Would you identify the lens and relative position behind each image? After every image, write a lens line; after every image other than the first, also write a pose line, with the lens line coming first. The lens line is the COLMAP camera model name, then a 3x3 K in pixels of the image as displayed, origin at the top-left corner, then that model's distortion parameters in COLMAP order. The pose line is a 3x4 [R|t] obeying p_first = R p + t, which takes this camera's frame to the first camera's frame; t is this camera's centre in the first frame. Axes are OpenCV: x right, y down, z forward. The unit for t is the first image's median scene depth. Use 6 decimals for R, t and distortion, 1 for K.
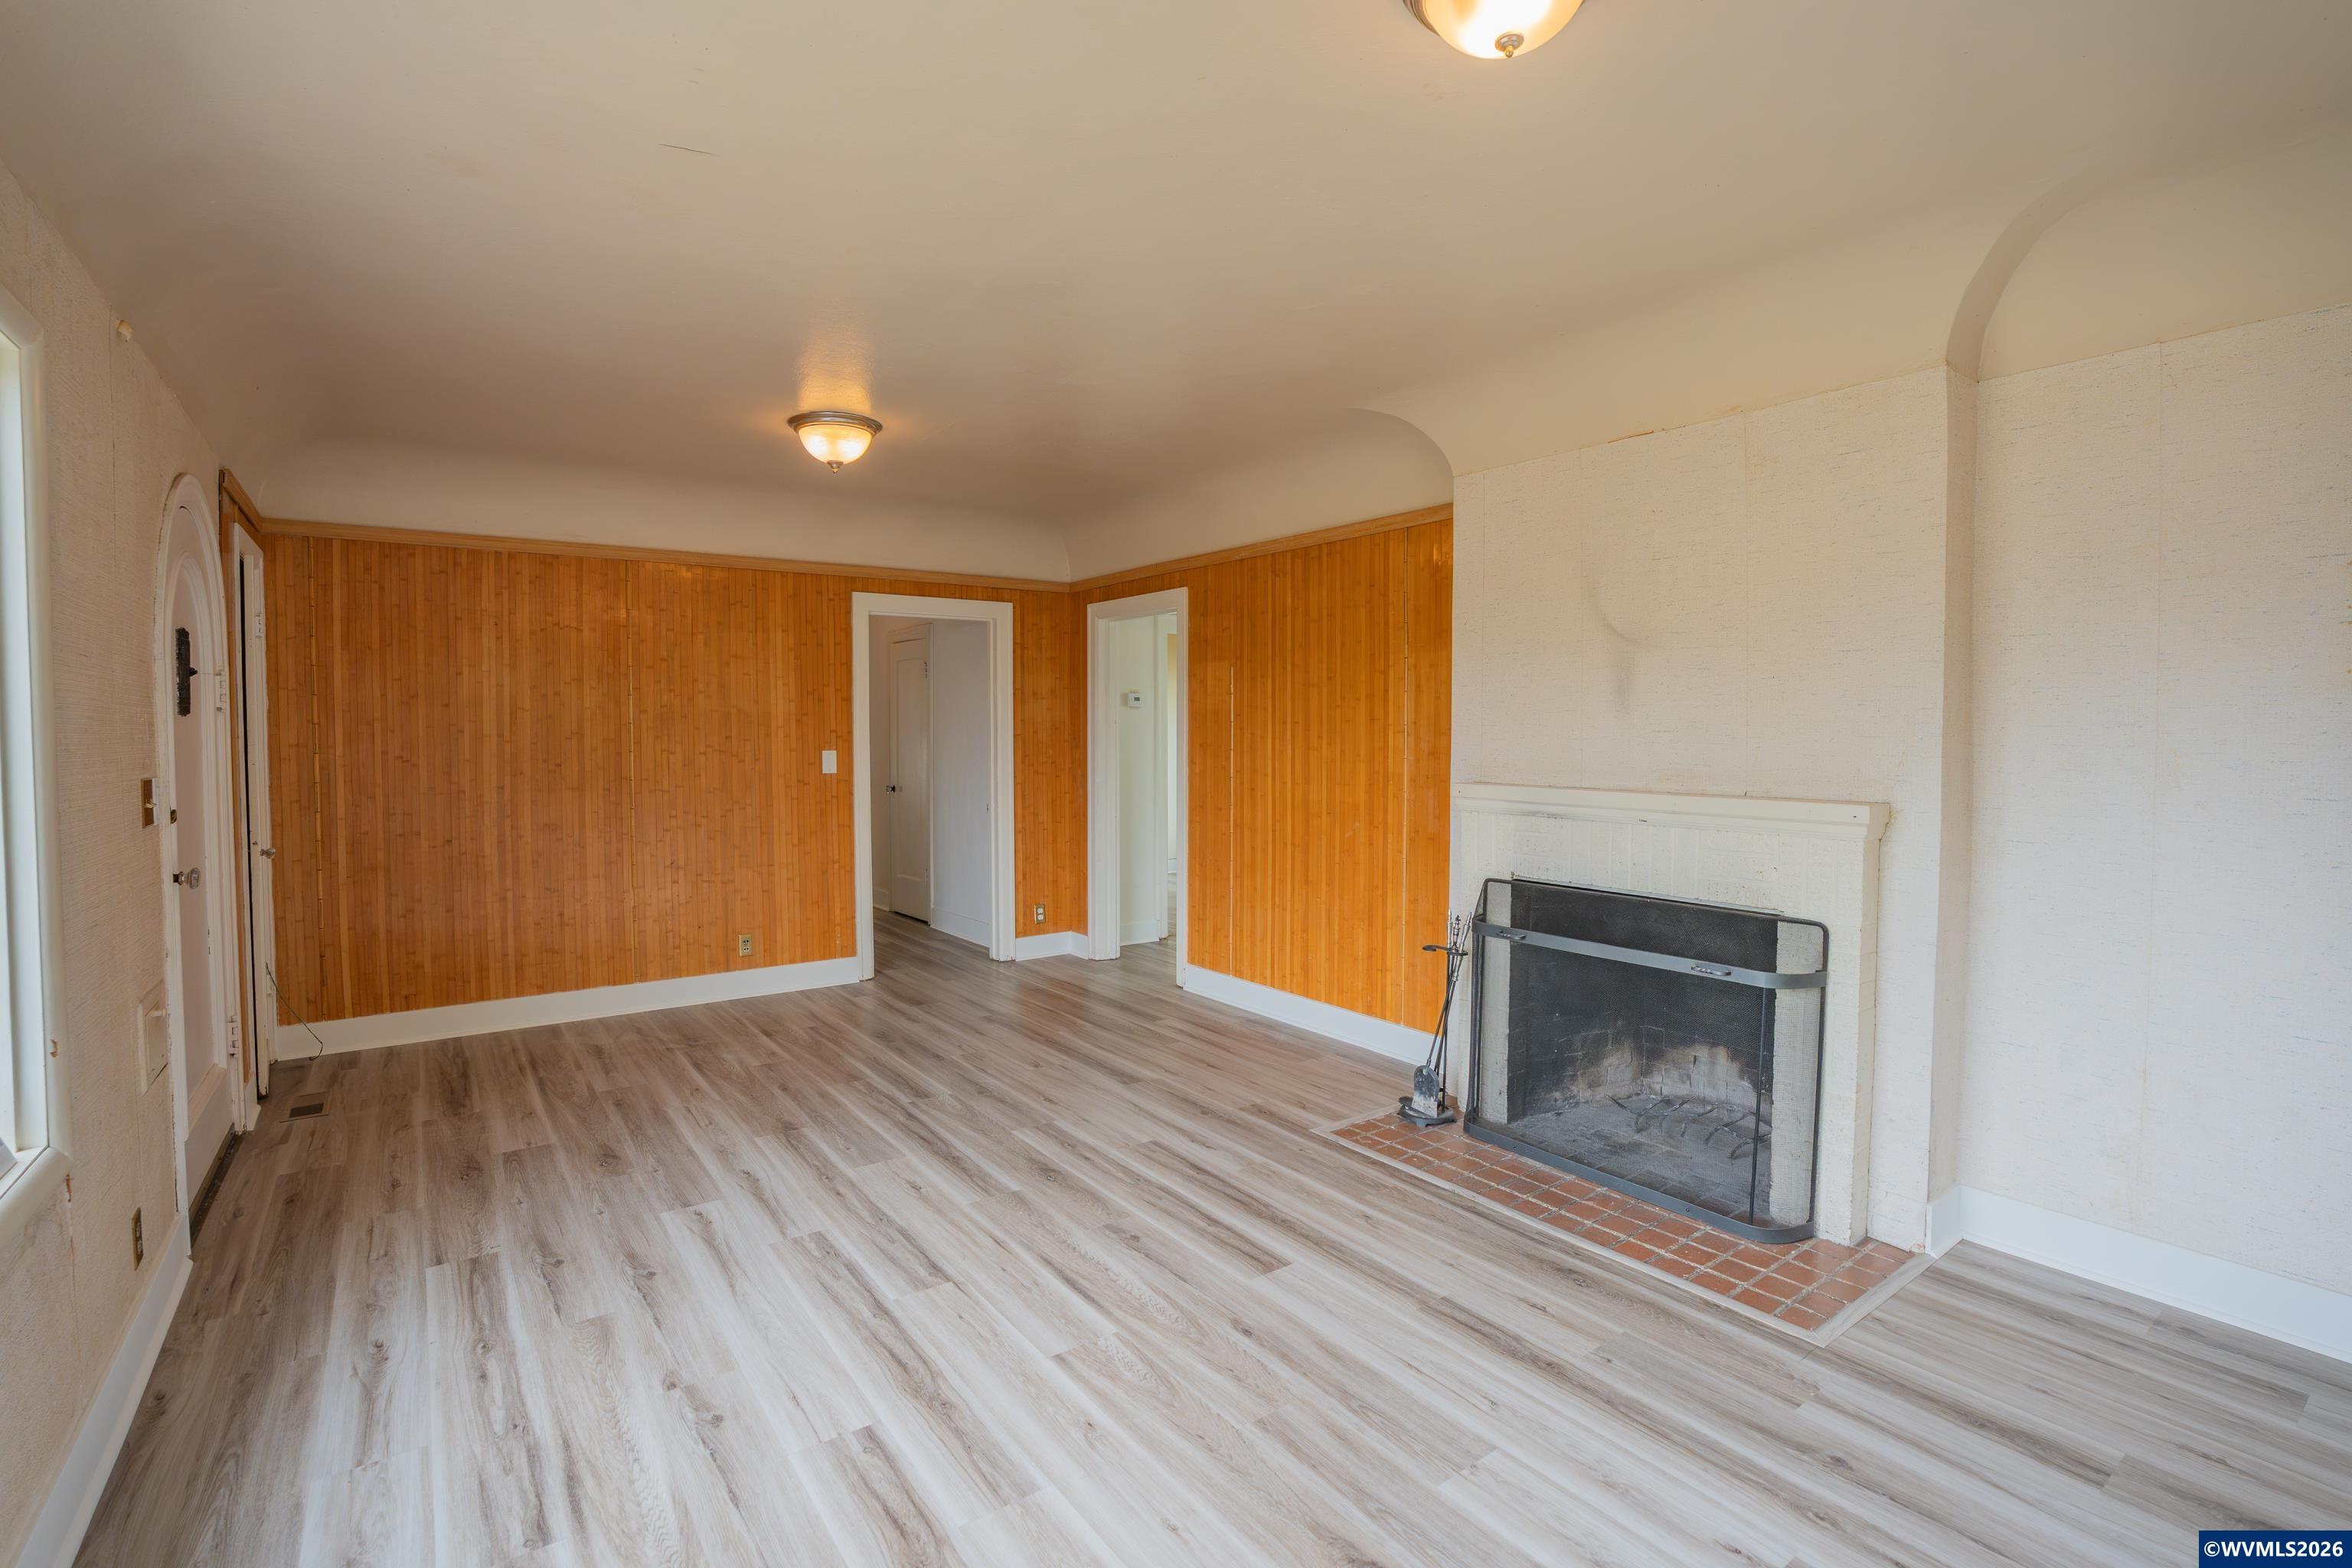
lens RADIAL K [[1084.4, 0, 1173.3], [0, 1084.4, 769.0], [0, 0, 1]] dist [-0.050562, 0.010686]
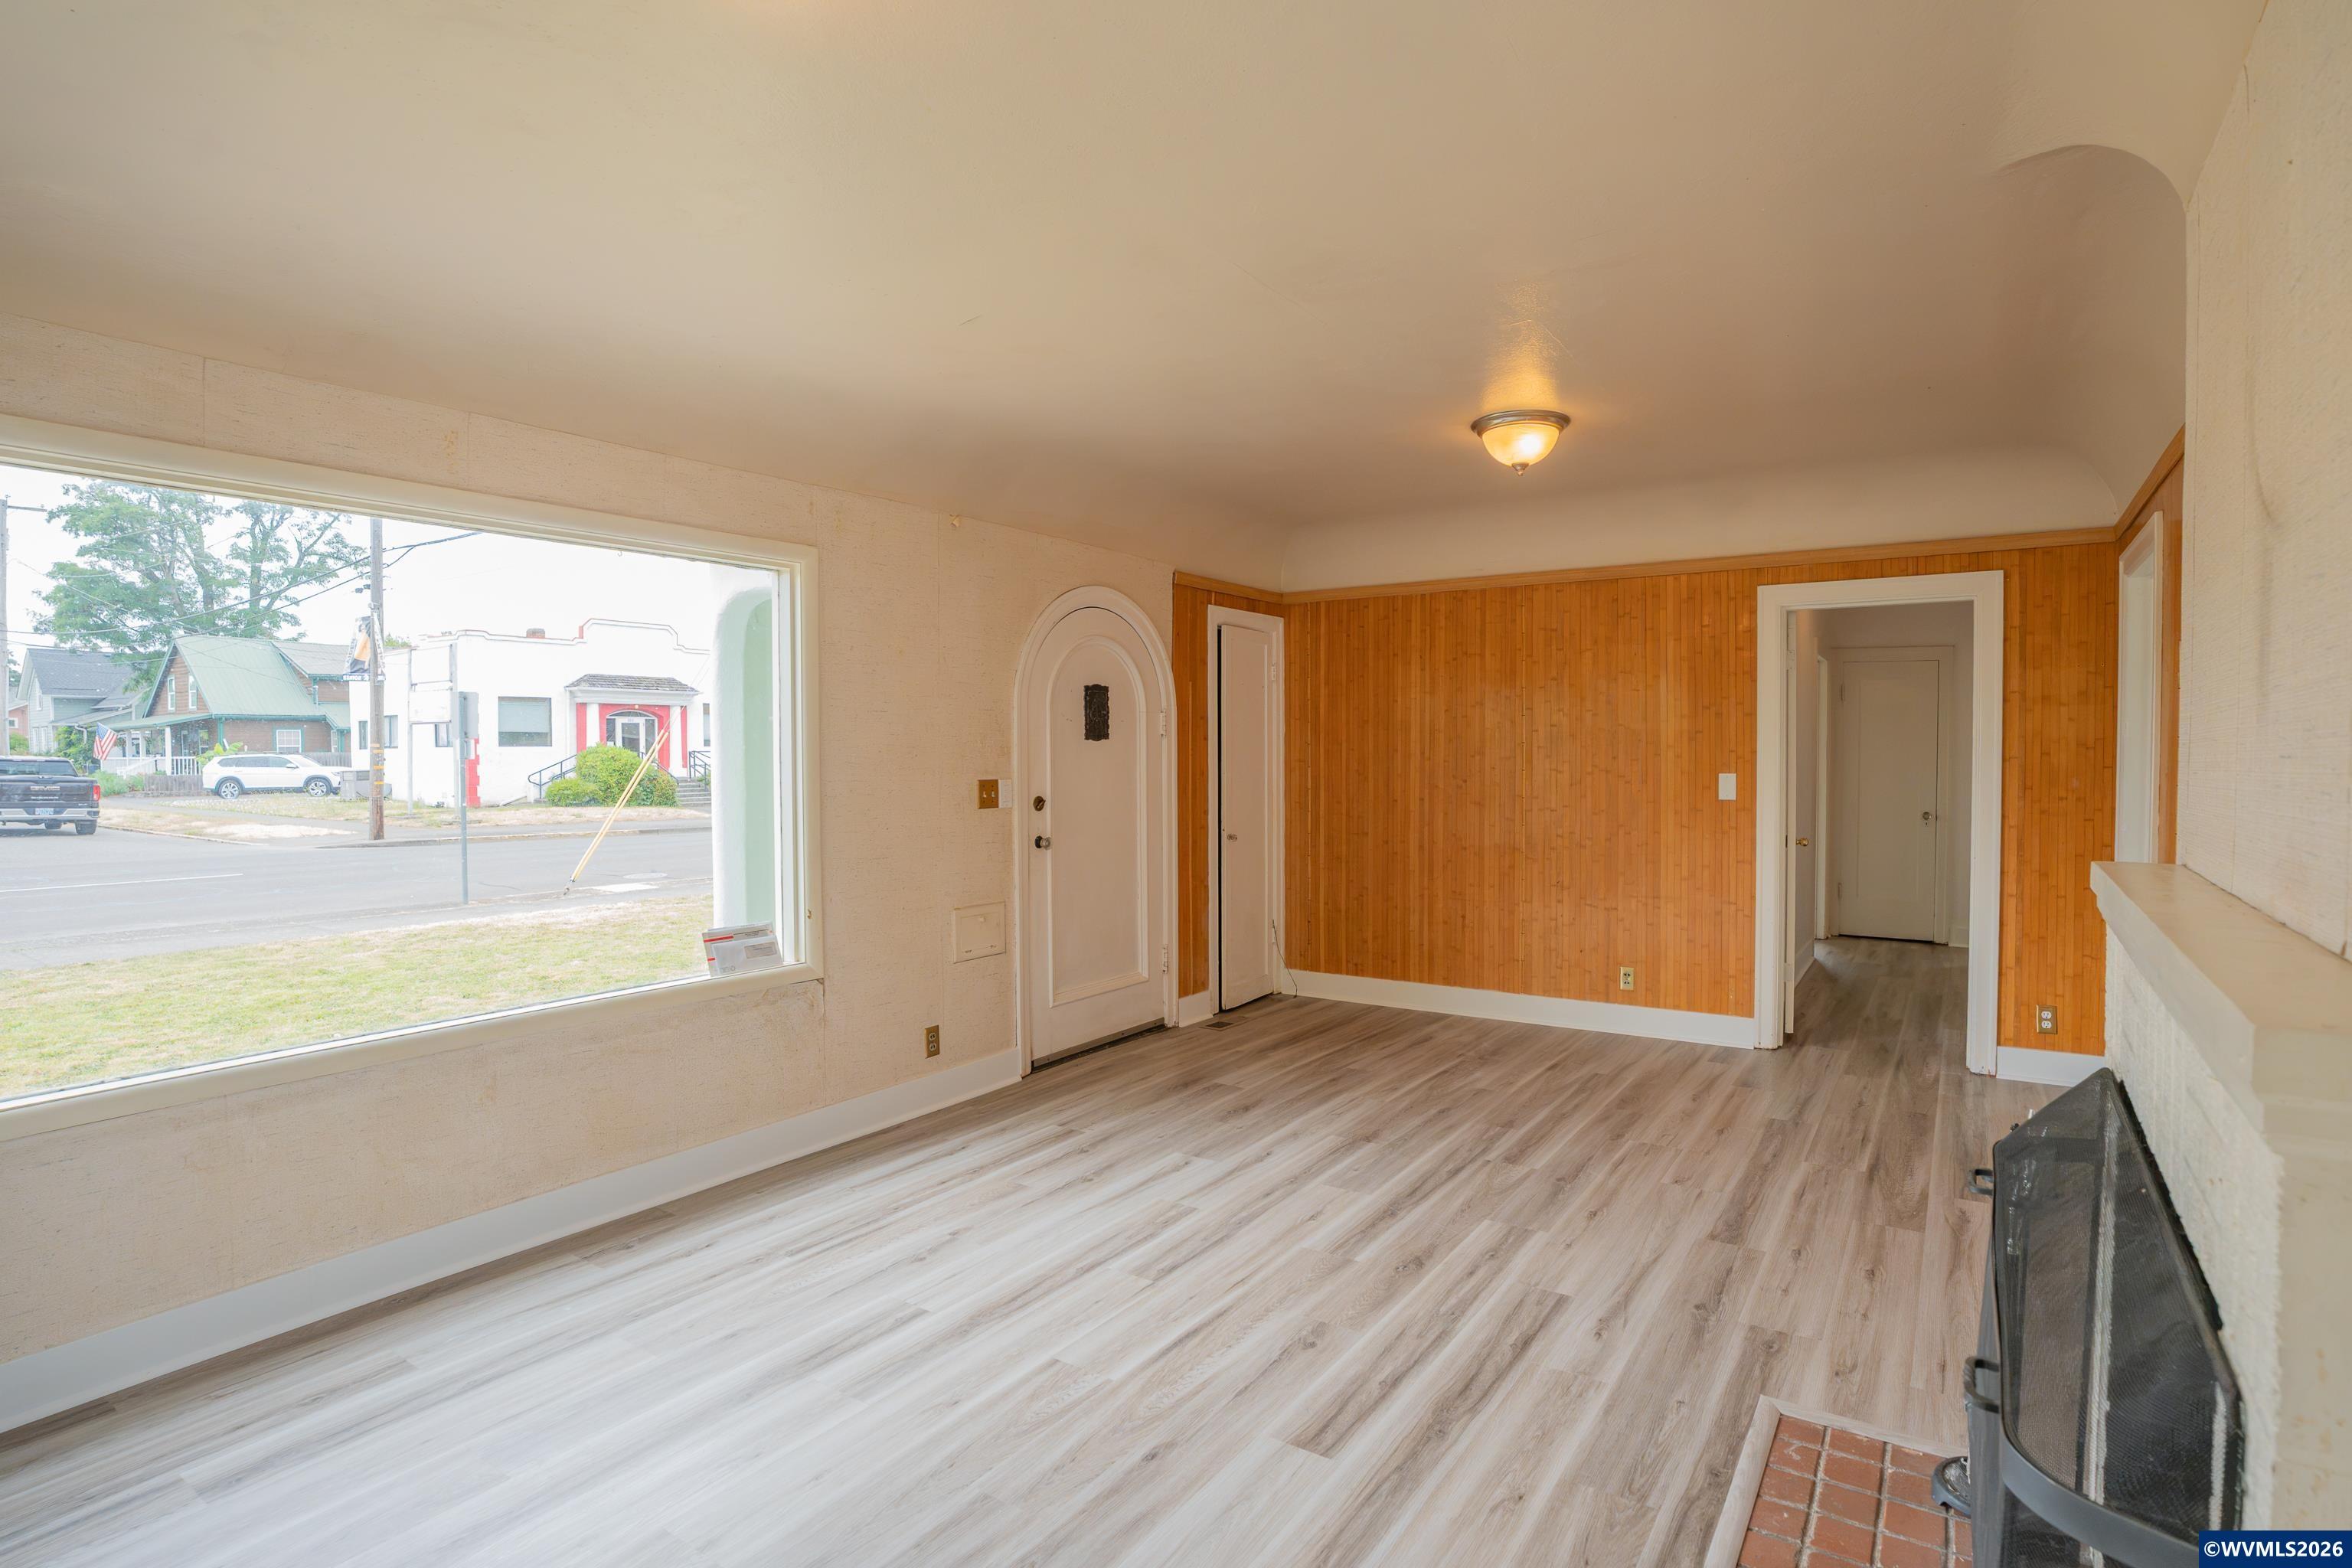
lens RADIAL K [[1163.4, 0, 1253.3], [0, 1163.4, 762.3], [0, 0, 1]] dist [-0.055372, 0.005927]
pose [[0.373103, 0.010060, -0.927736, 0.500250], [-0.033008, 0.999452, -0.002437, -0.013956], [0.927203, 0.031532, 0.373230, 0.384435]]
